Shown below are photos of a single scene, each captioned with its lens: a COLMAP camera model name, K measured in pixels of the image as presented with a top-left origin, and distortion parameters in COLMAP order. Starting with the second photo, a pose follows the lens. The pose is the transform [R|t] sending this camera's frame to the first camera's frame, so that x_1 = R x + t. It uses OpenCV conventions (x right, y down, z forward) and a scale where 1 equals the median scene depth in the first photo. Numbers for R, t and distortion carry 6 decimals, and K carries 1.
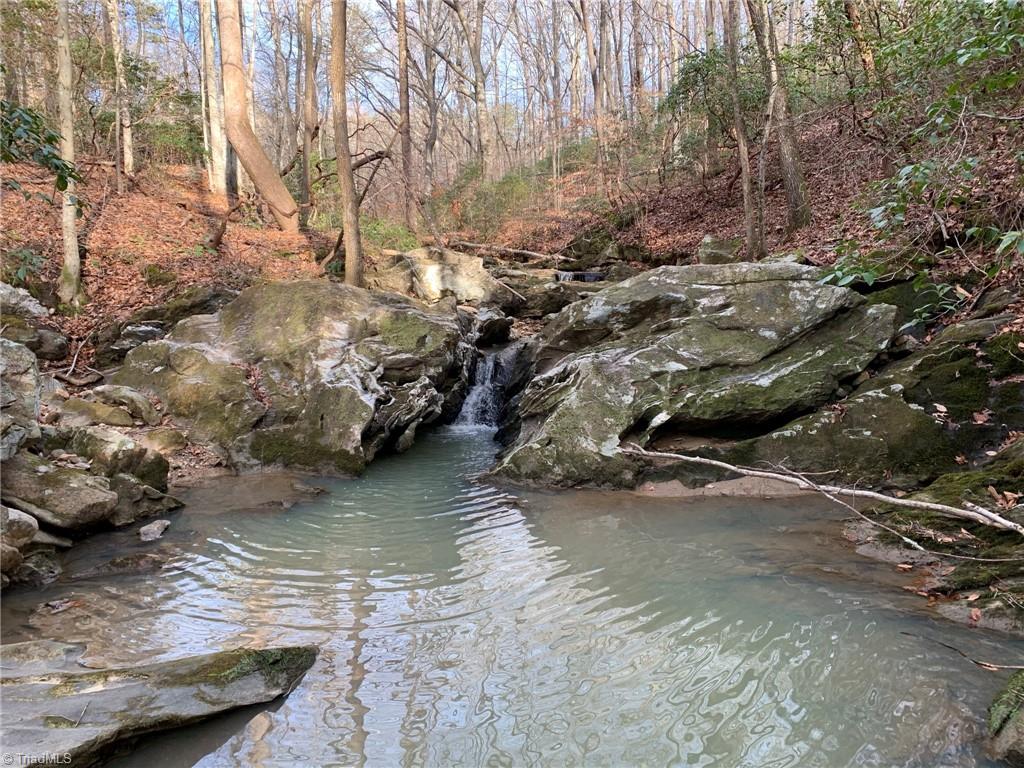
lens RADIAL K [[772.6, 0, 511.1], [0, 772.6, 380.1], [0, 0, 1]] dist [0.040803, -0.043686]
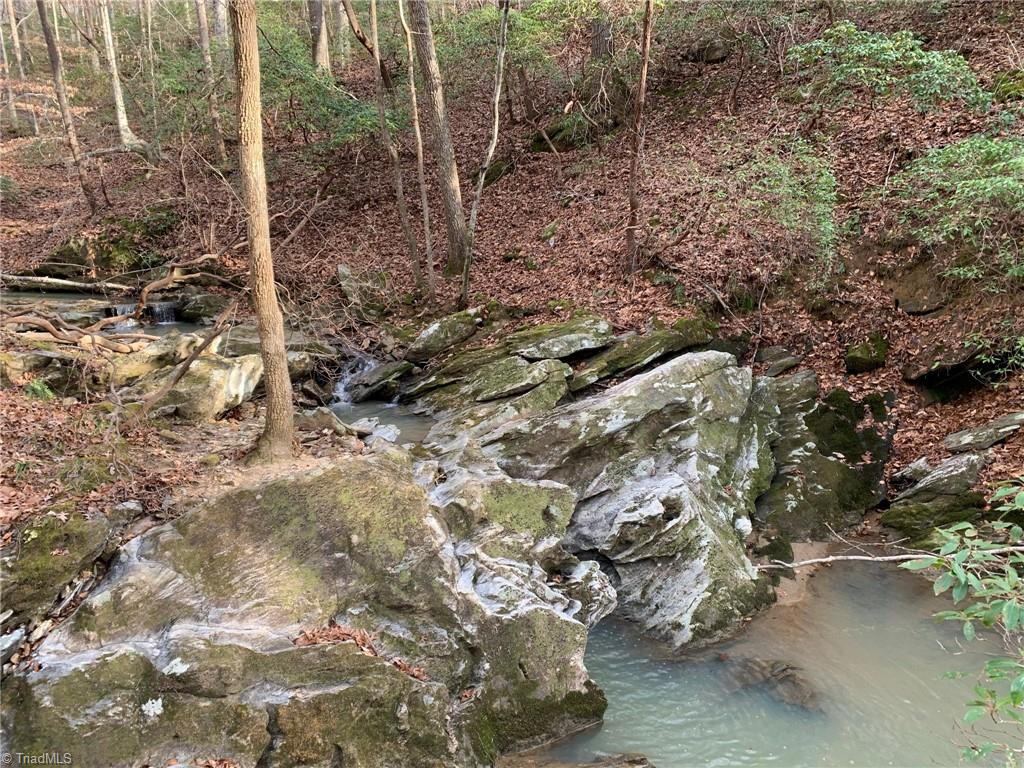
lens RADIAL K [[772.6, 0, 507.3], [0, 772.6, 378.1], [0, 0, 1]] dist [0.040803, -0.043686]
pose [[0.608090, -0.170360, 0.775374, -0.757534], [0.114011, 0.985319, 0.127074, -0.304585], [-0.785639, 0.011128, 0.618586, 0.545441]]
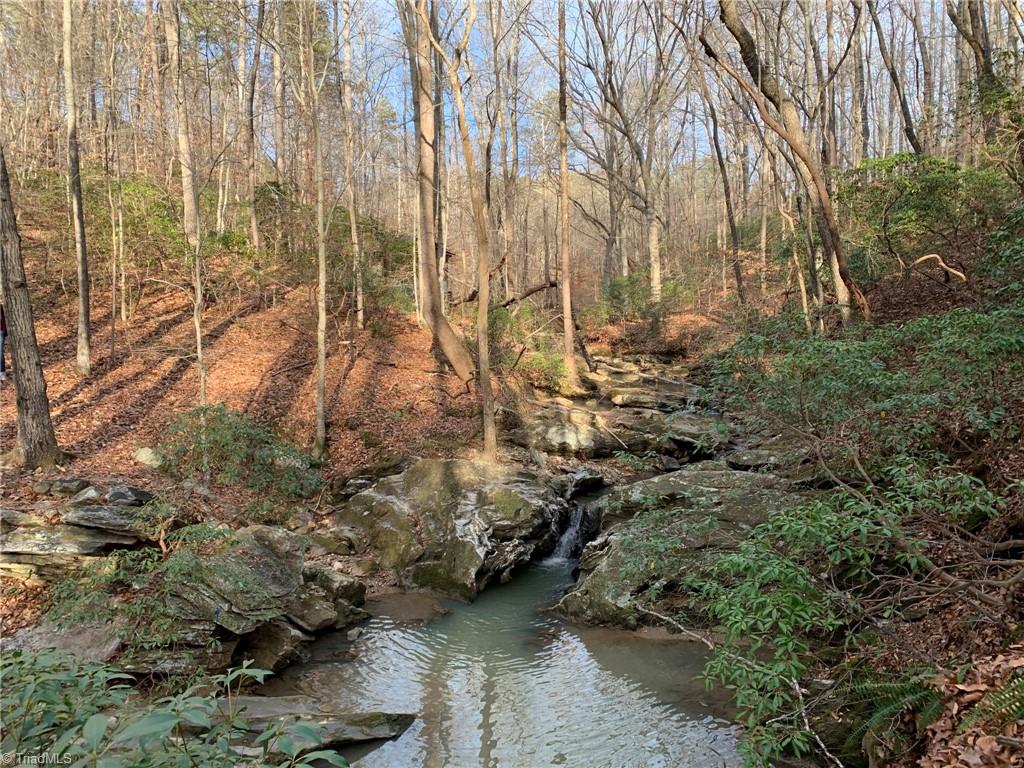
lens RADIAL K [[772.6, 0, 495.0], [0, 772.6, 371.7], [0, 0, 1]] dist [0.040803, -0.043686]
pose [[0.959458, 0.011822, -0.281603, 0.283956], [-0.029467, 0.997852, -0.058506, -0.247963], [0.280306, 0.064432, 0.957746, -0.544038]]
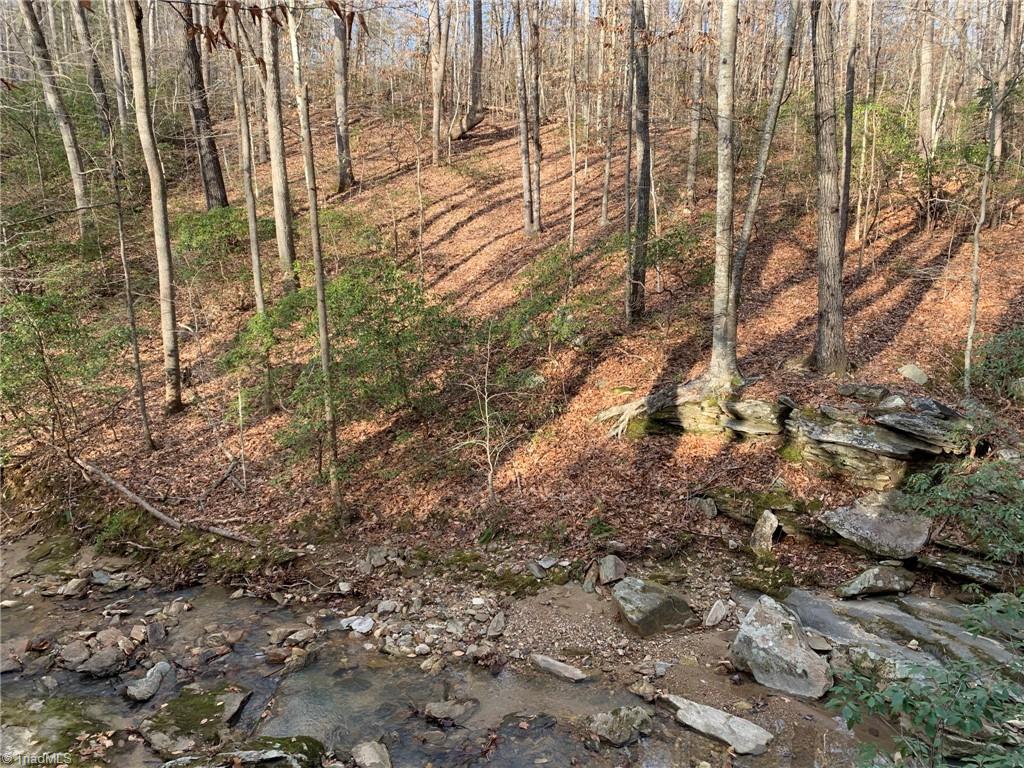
lens RADIAL K [[772.6, 0, 514.2], [0, 772.6, 377.0], [0, 0, 1]] dist [0.040803, -0.043686]
pose [[0.507689, 0.139136, -0.850231, 0.140940], [-0.099720, 0.989730, 0.102419, -0.224882], [0.855750, 0.032788, 0.516350, -0.788243]]
